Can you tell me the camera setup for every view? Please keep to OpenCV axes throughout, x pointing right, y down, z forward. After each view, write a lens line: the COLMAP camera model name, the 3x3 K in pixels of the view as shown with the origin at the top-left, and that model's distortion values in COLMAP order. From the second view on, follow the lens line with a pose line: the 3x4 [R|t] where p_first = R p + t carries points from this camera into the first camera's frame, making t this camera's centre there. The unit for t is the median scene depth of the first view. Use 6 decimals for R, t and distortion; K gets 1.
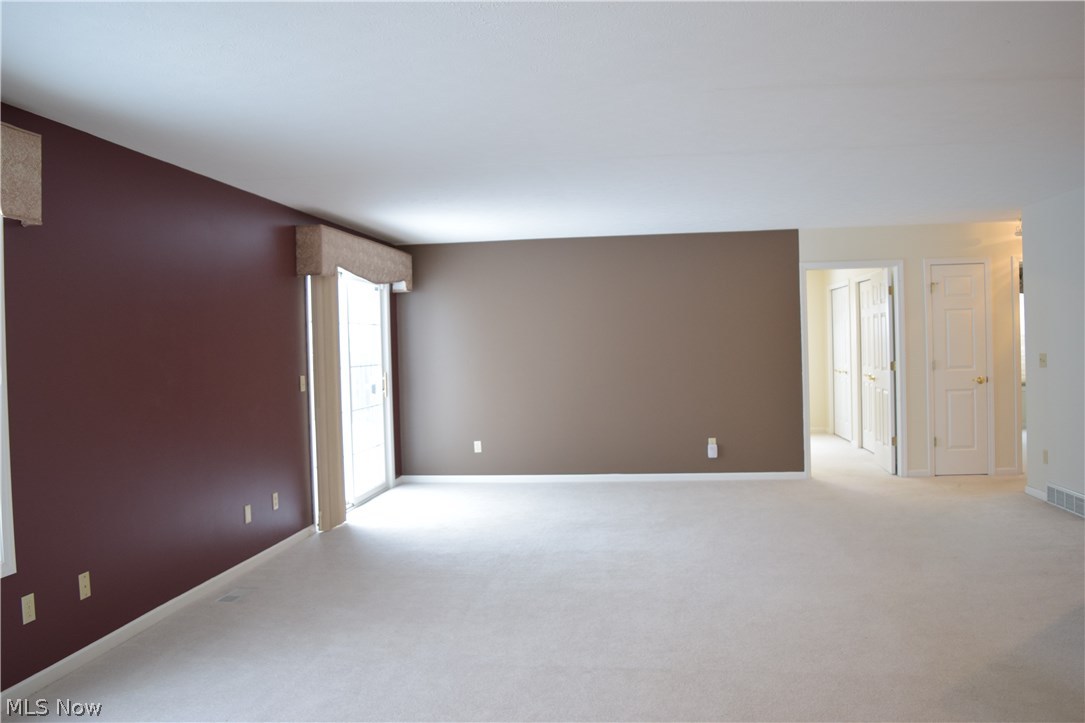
lens RADIAL K [[851.7, 0, 544.3], [0, 851.7, 357.6], [0, 0, 1]] dist [-0.094284, 0.019500]
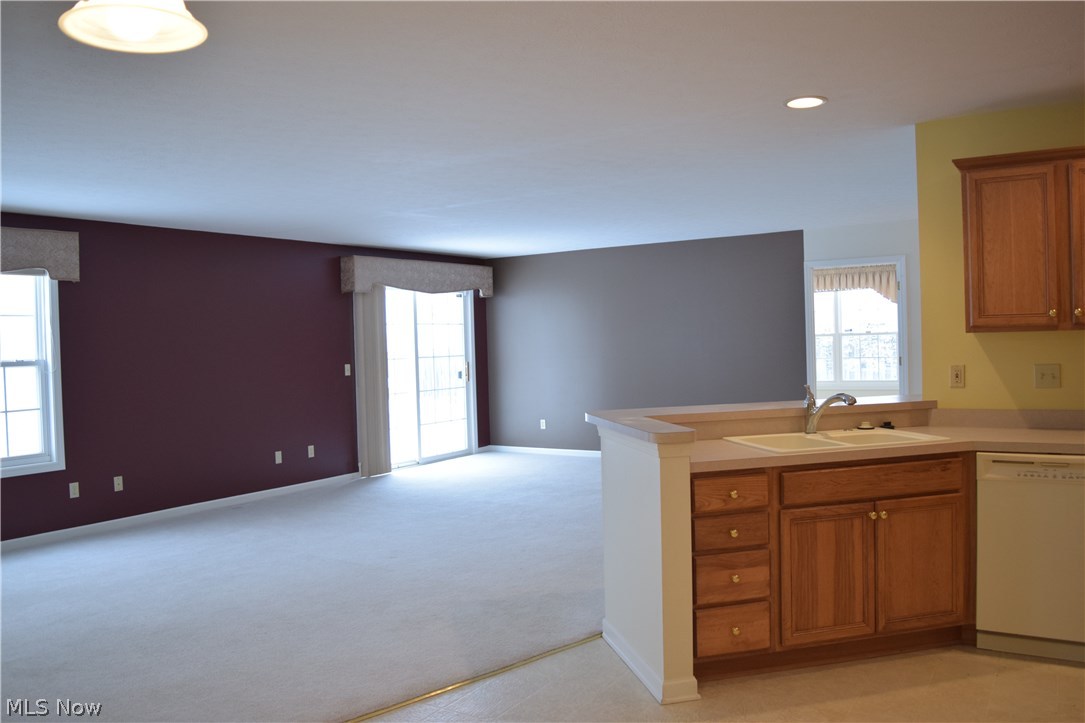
lens RADIAL K [[851.7, 0, 543.2], [0, 851.7, 359.7], [0, 0, 1]] dist [-0.094284, 0.019500]
pose [[0.902293, 0.009837, -0.431011, 0.470268], [-0.001723, 0.999814, 0.019212, -0.010345], [0.431120, -0.016592, 0.902142, -0.092560]]
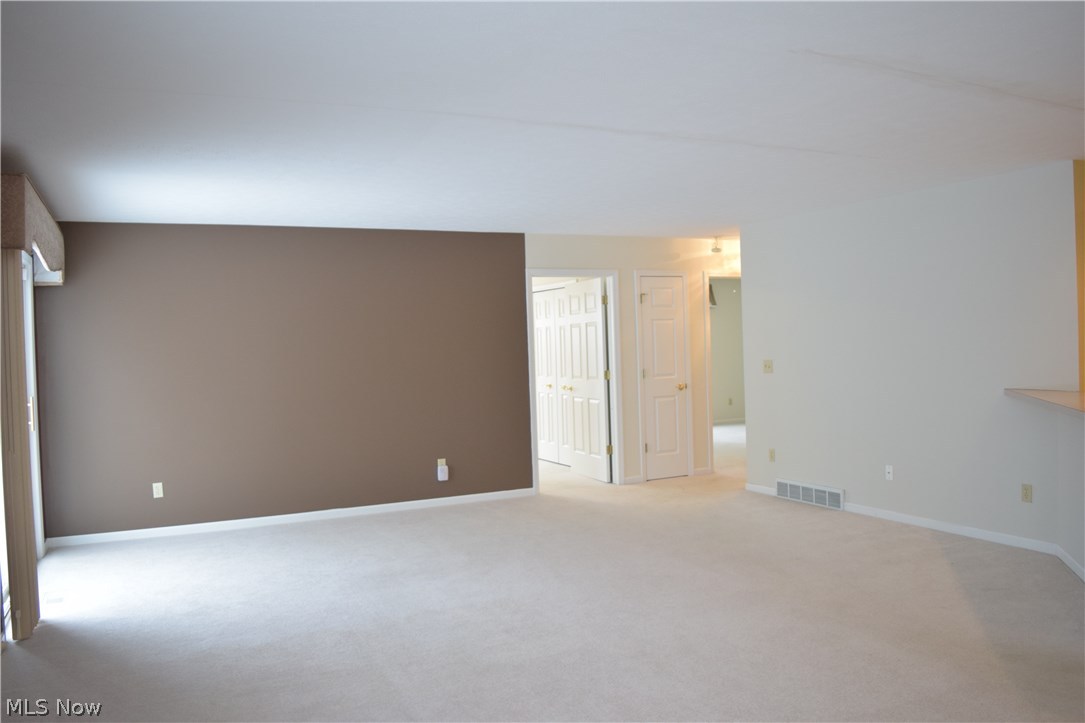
lens RADIAL K [[851.7, 0, 543.6], [0, 851.7, 357.2], [0, 0, 1]] dist [-0.094284, 0.019500]
pose [[0.835182, -0.006568, 0.549935, -0.213188], [0.016372, 0.999782, -0.012924, 0.000553], [-0.549730, 0.019797, 0.835108, 0.191036]]
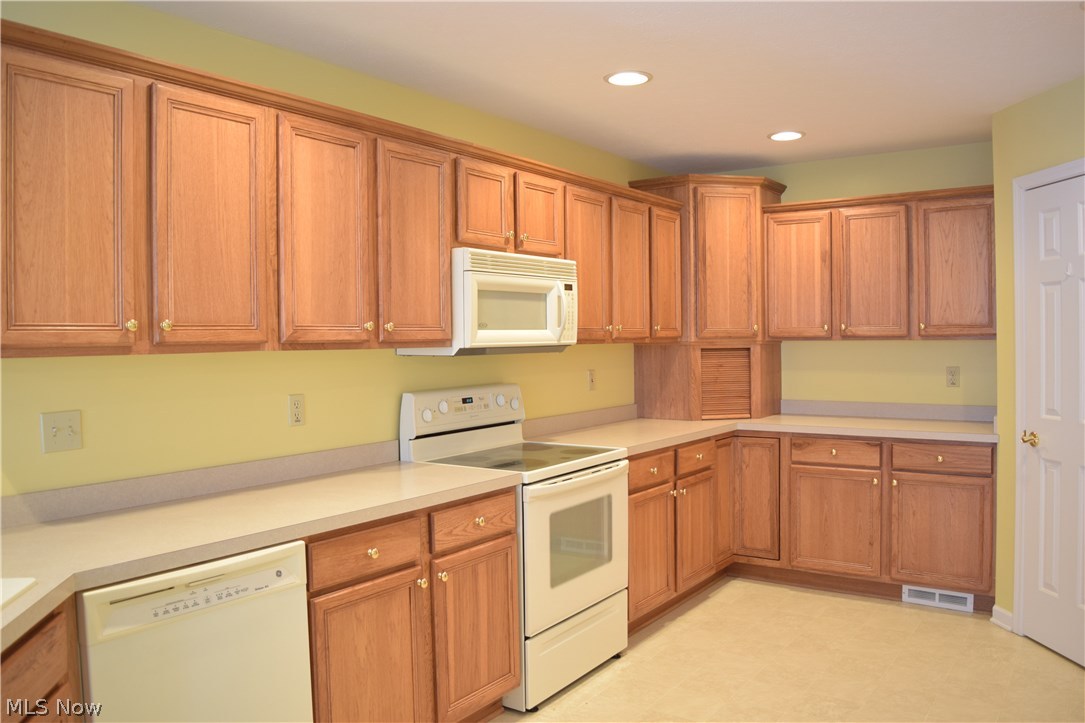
lens RADIAL K [[851.7, 0, 544.9], [0, 851.7, 358.3], [0, 0, 1]] dist [-0.094284, 0.019500]
pose [[0.467855, -0.002178, 0.883802, 0.351495], [0.015493, 0.999864, -0.005737, -0.013214], [-0.883669, 0.016377, 0.467825, 0.187141]]
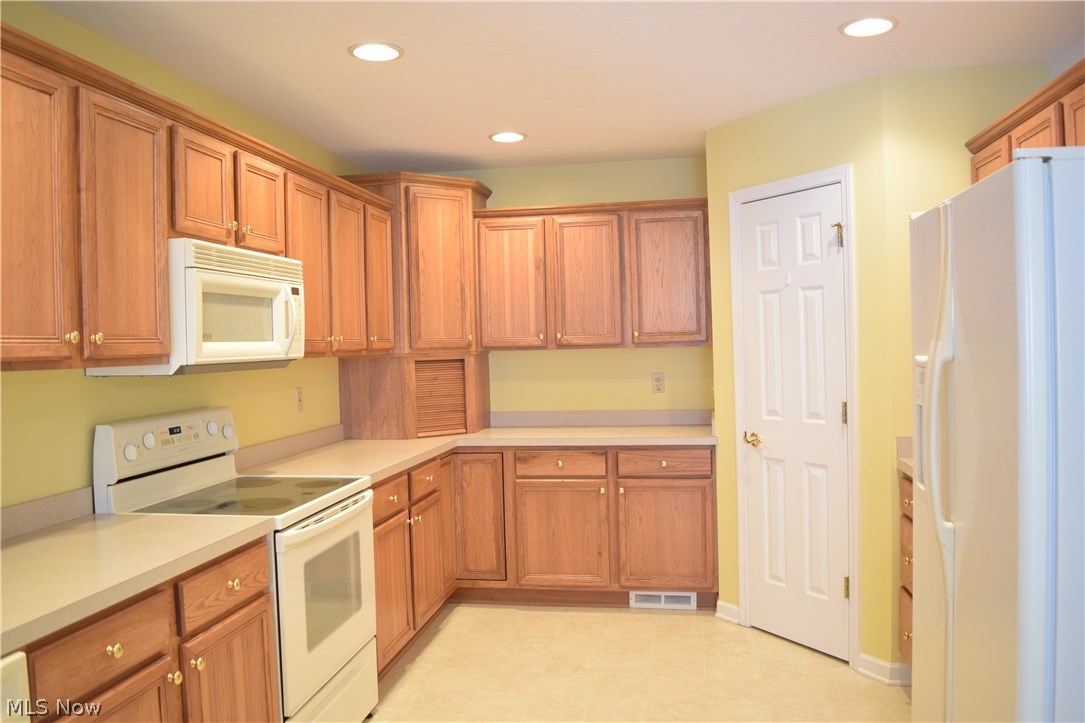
lens RADIAL K [[851.7, 0, 544.3], [0, 851.7, 356.9], [0, 0, 1]] dist [-0.094284, 0.019500]
pose [[0.044634, 0.008191, 0.998970, 0.382311], [0.041914, 0.999071, -0.010065, -0.015280], [-0.998124, 0.042320, 0.044249, 0.261808]]
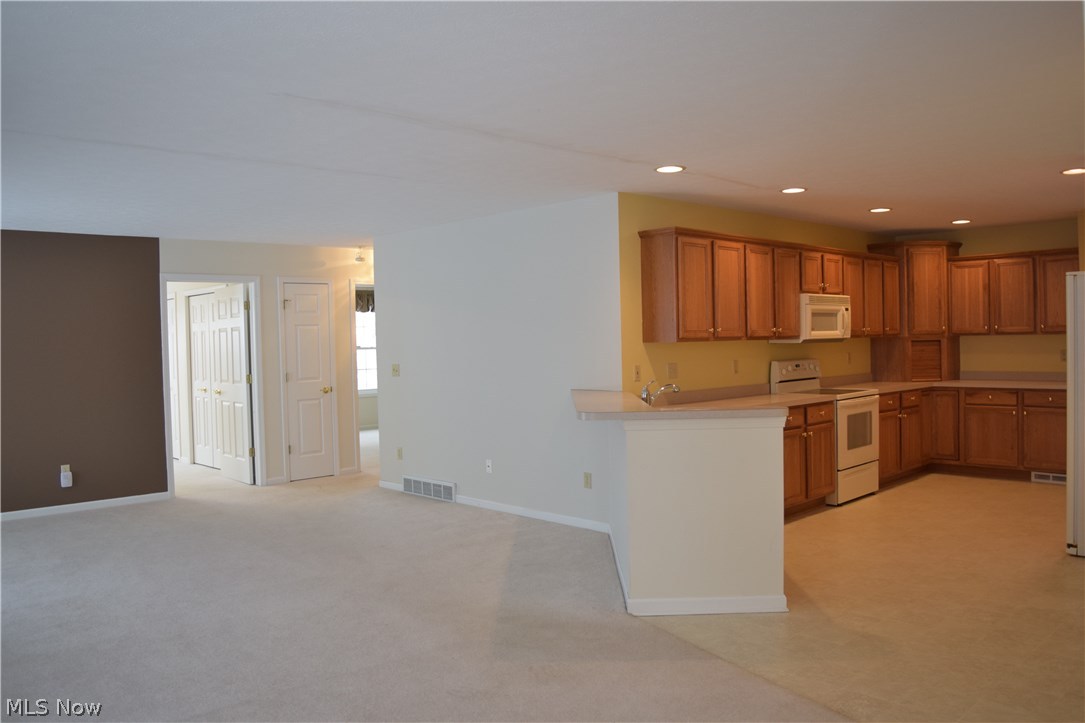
lens RADIAL K [[851.7, 0, 545.5], [0, 851.7, 359.0], [0, 0, 1]] dist [-0.094284, 0.019500]
pose [[0.631878, -0.004192, 0.775057, -0.157054], [0.018994, 0.999769, -0.010078, 0.002786], [-0.774835, 0.021089, 0.631811, 0.066971]]
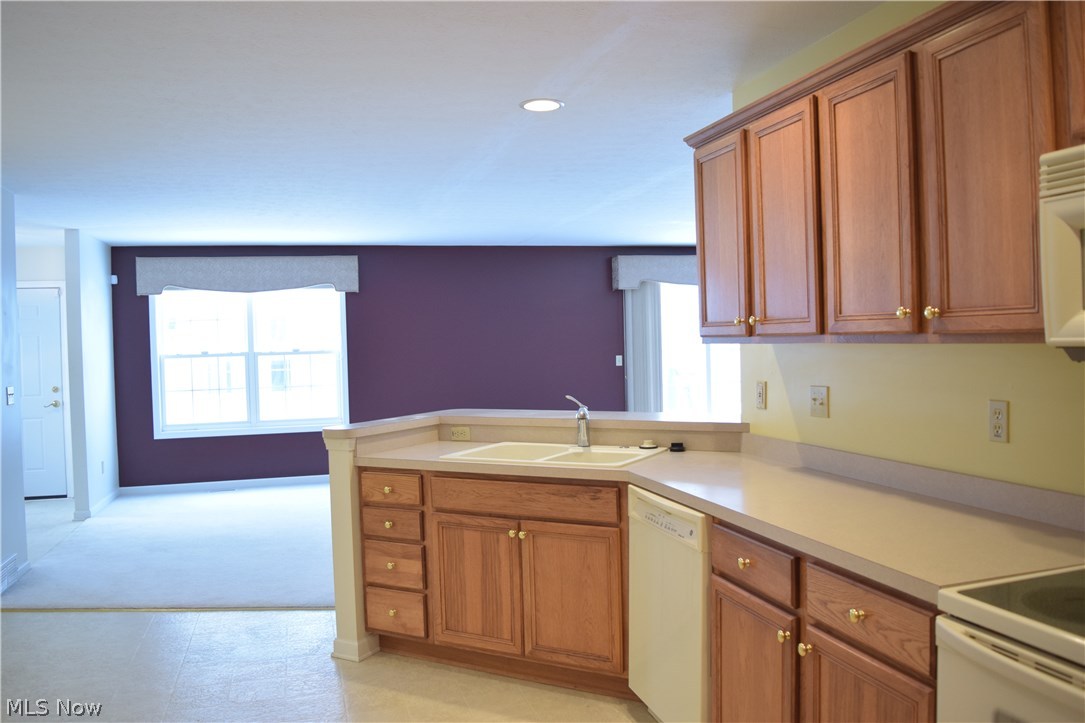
lens RADIAL K [[851.7, 0, 547.9], [0, 851.7, 358.8], [0, 0, 1]] dist [-0.094284, 0.019500]
pose [[0.398502, 0.036389, -0.916445, 0.826522], [0.000402, 0.999206, 0.039850, -0.026071], [0.917167, -0.016249, 0.398171, 0.212917]]
